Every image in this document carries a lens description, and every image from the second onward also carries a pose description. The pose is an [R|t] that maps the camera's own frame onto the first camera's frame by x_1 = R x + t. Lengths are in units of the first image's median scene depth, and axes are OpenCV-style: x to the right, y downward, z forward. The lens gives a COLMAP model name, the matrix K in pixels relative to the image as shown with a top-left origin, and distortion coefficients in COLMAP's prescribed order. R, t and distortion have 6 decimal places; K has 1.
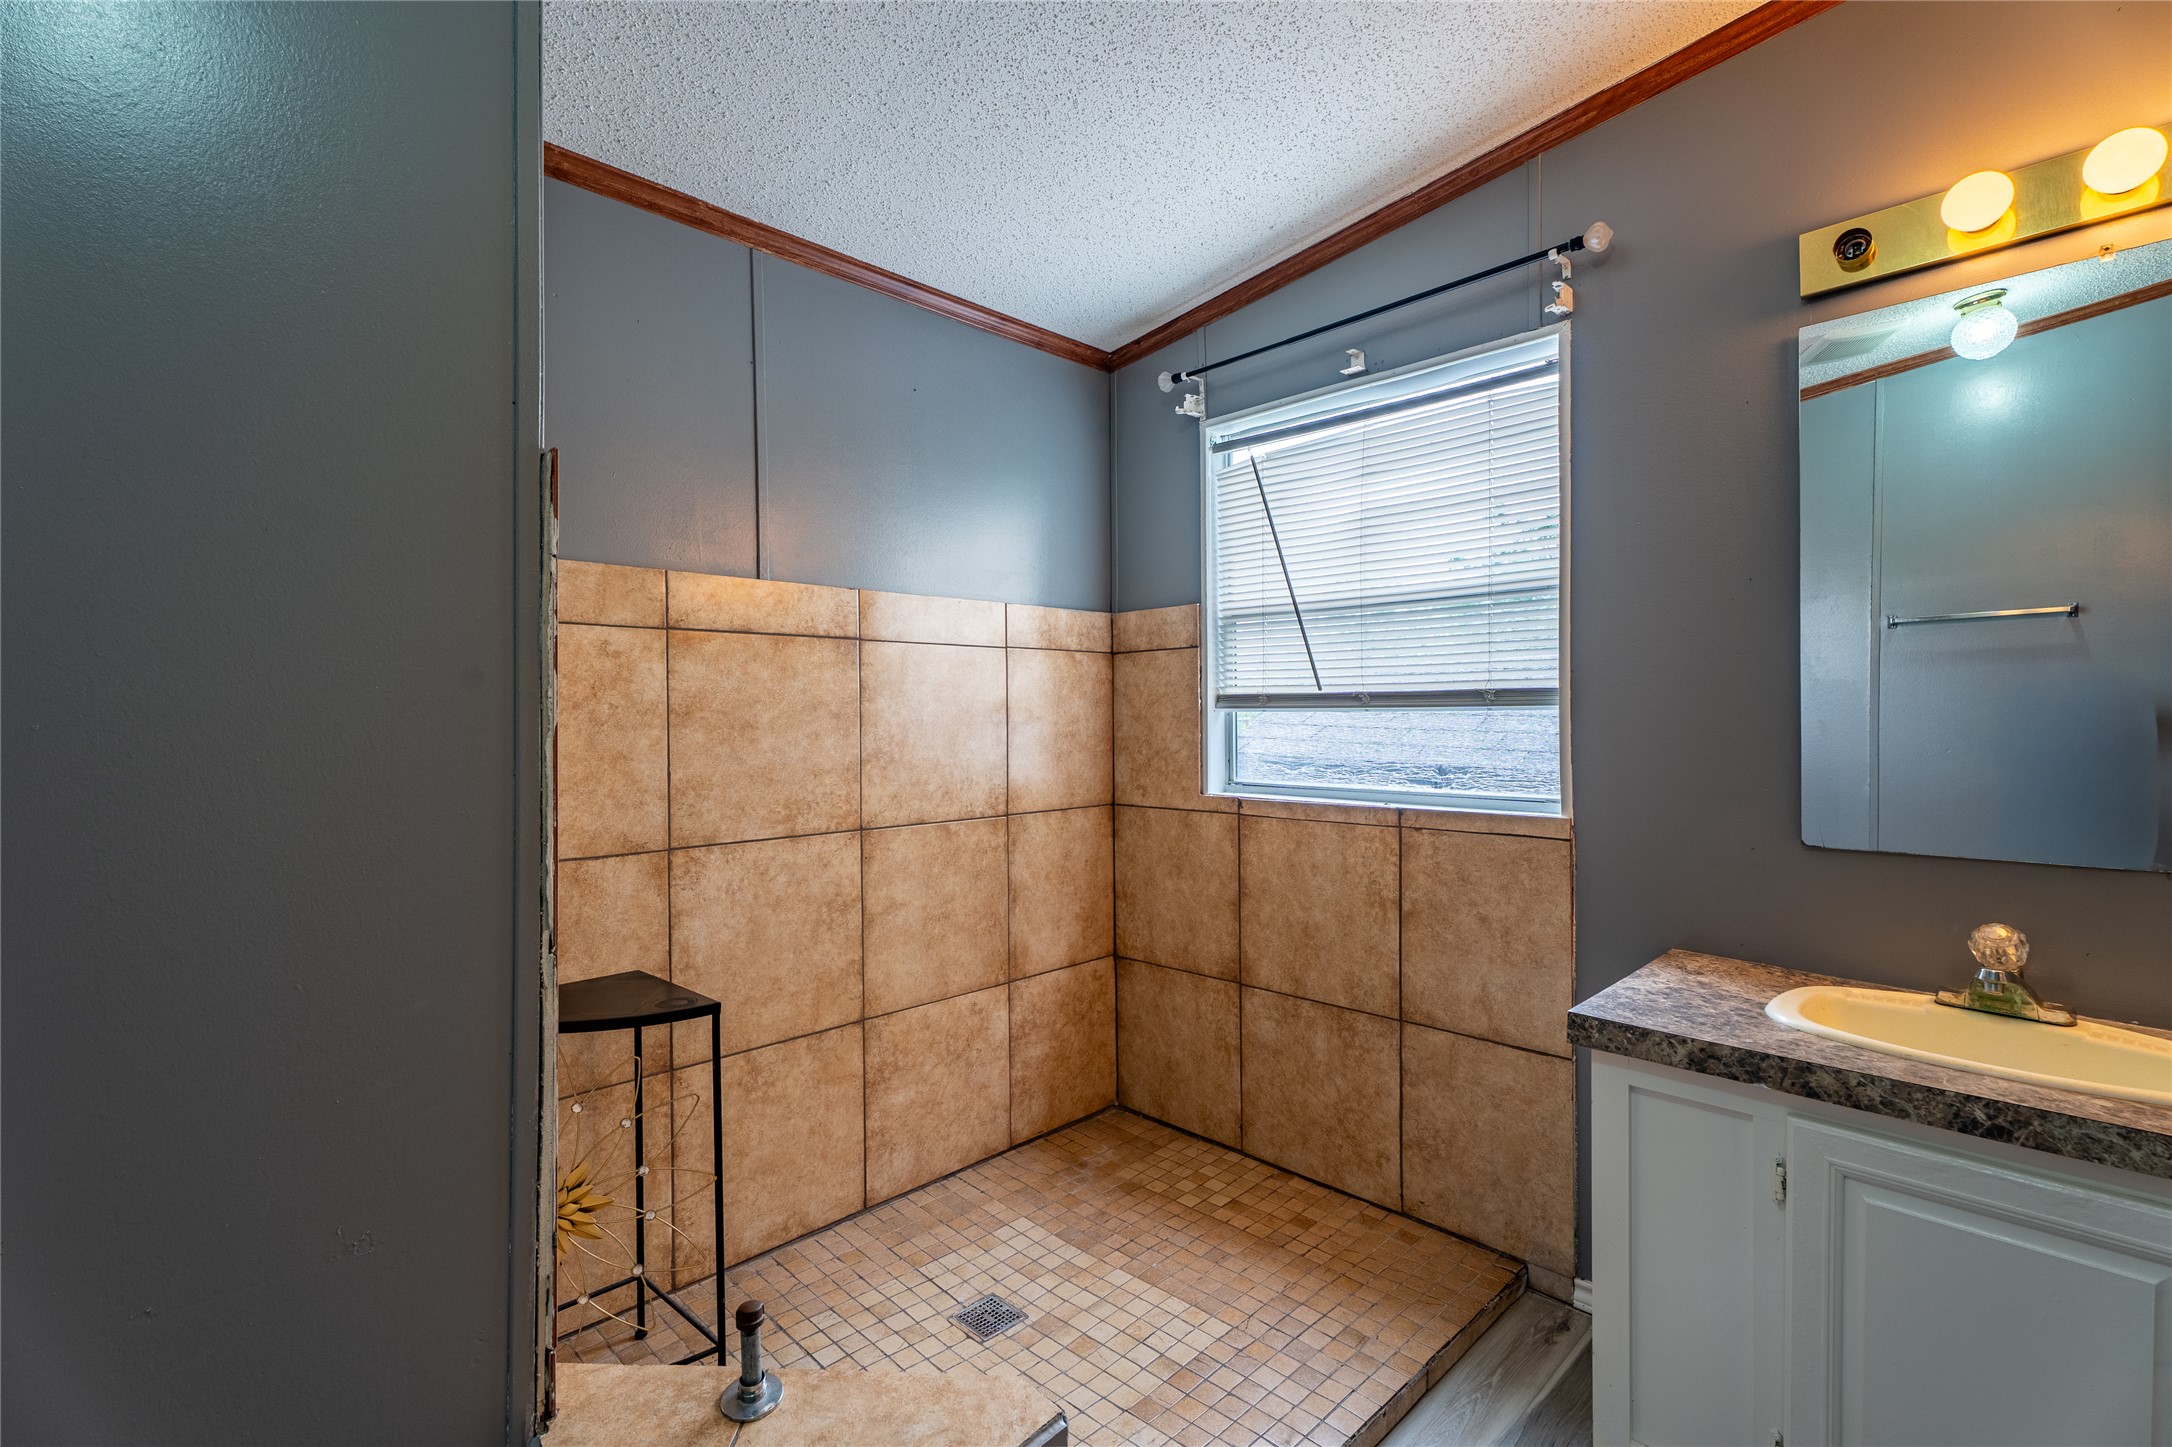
lens RADIAL K [[962.0, 0, 1073.2], [0, 962.0, 726.1], [0, 0, 1]] dist [0.006130, -0.001638]
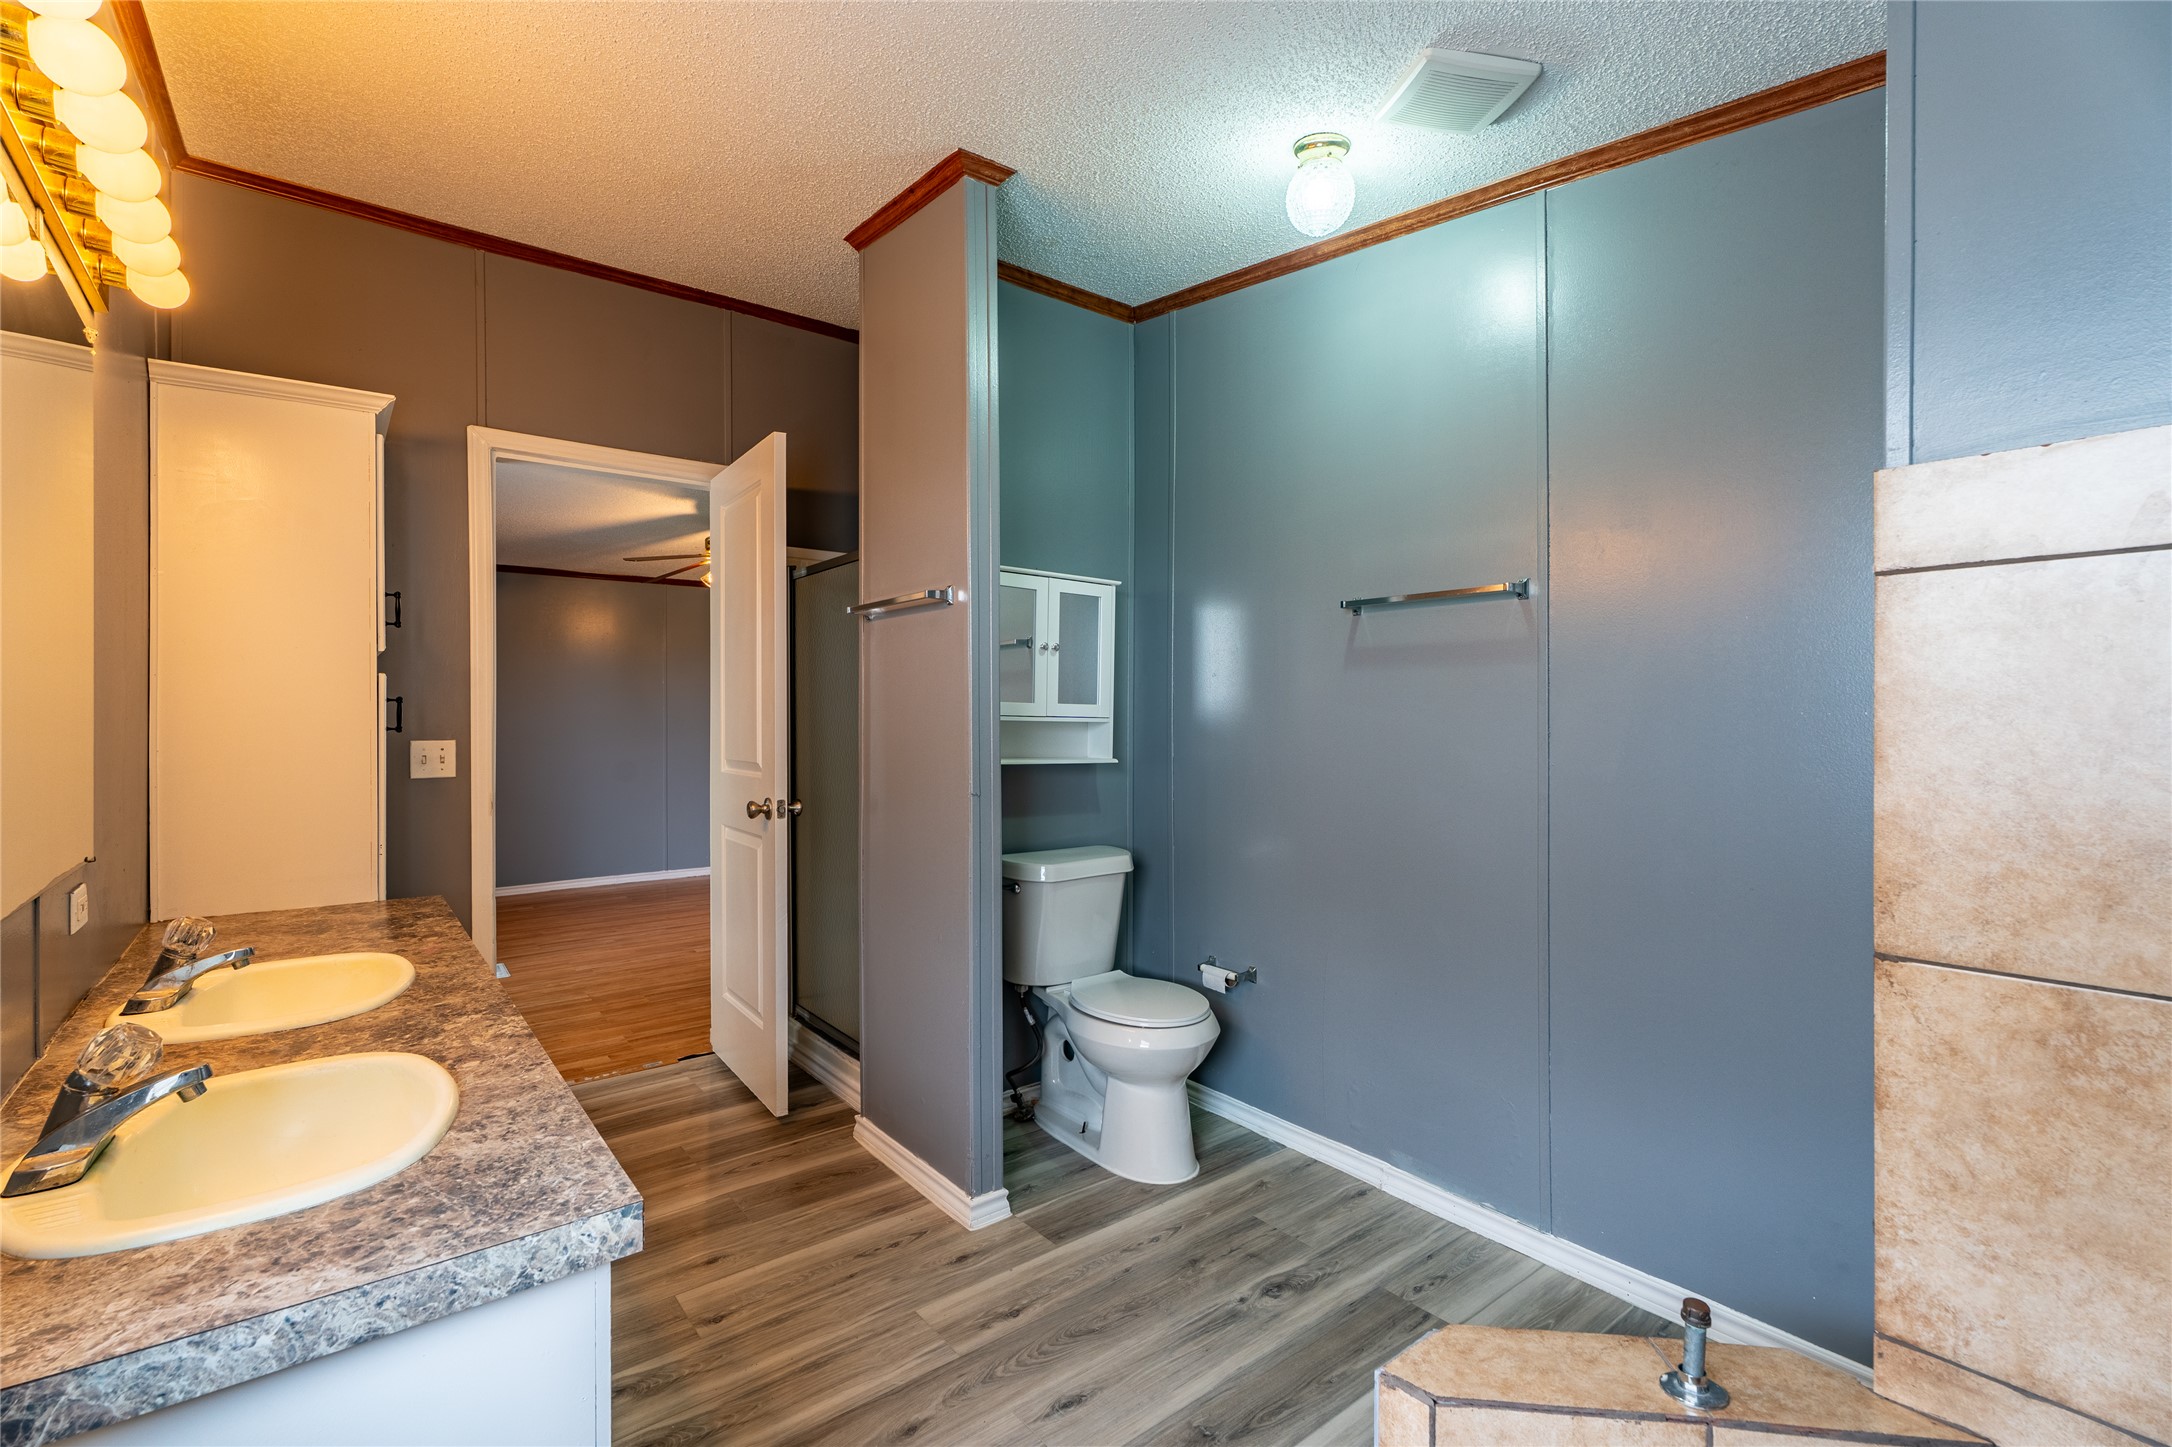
lens RADIAL K [[962.0, 0, 1065.8], [0, 962.0, 725.6], [0, 0, 1]] dist [0.006130, -0.001638]
pose [[-0.992685, 0.006250, 0.120570, 0.121230], [0.008167, 0.999848, 0.015413, -0.020137], [-0.120456, 0.016285, -0.992585, 1.236926]]
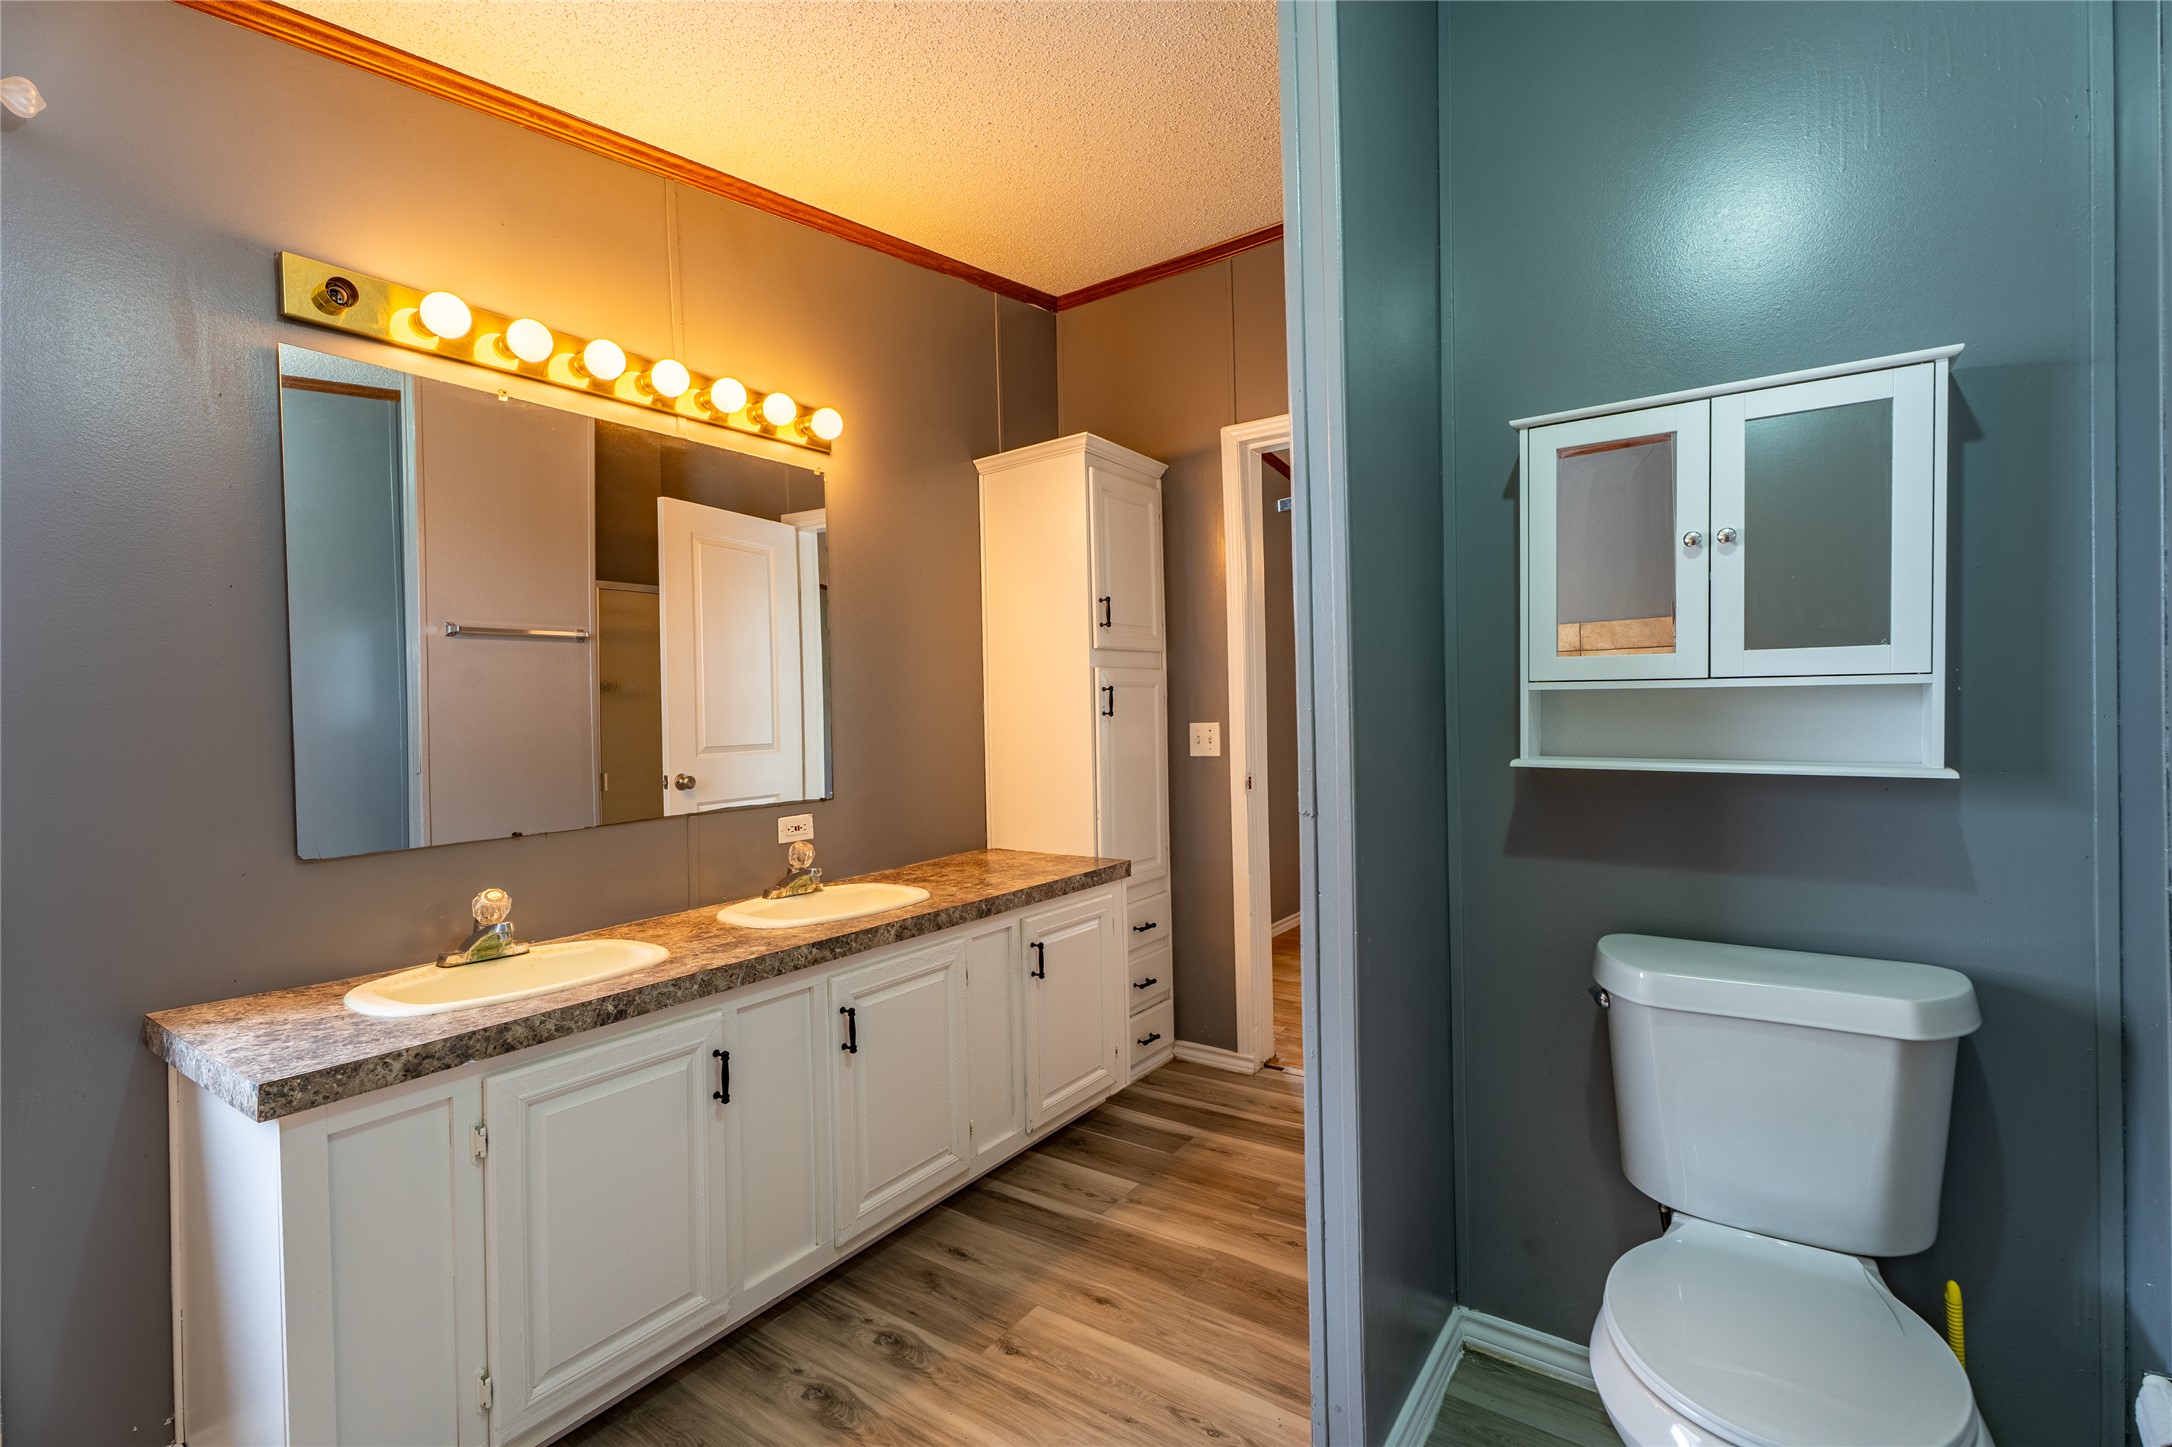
lens RADIAL K [[962.0, 0, 1076.3], [0, 962.0, 724.5], [0, 0, 1]] dist [0.006130, -0.001638]
pose [[-0.179011, -0.000835, 0.983847, -0.336921], [0.034738, 0.999371, 0.007169, 0.002553], [-0.983234, 0.035460, -0.178869, 0.344024]]
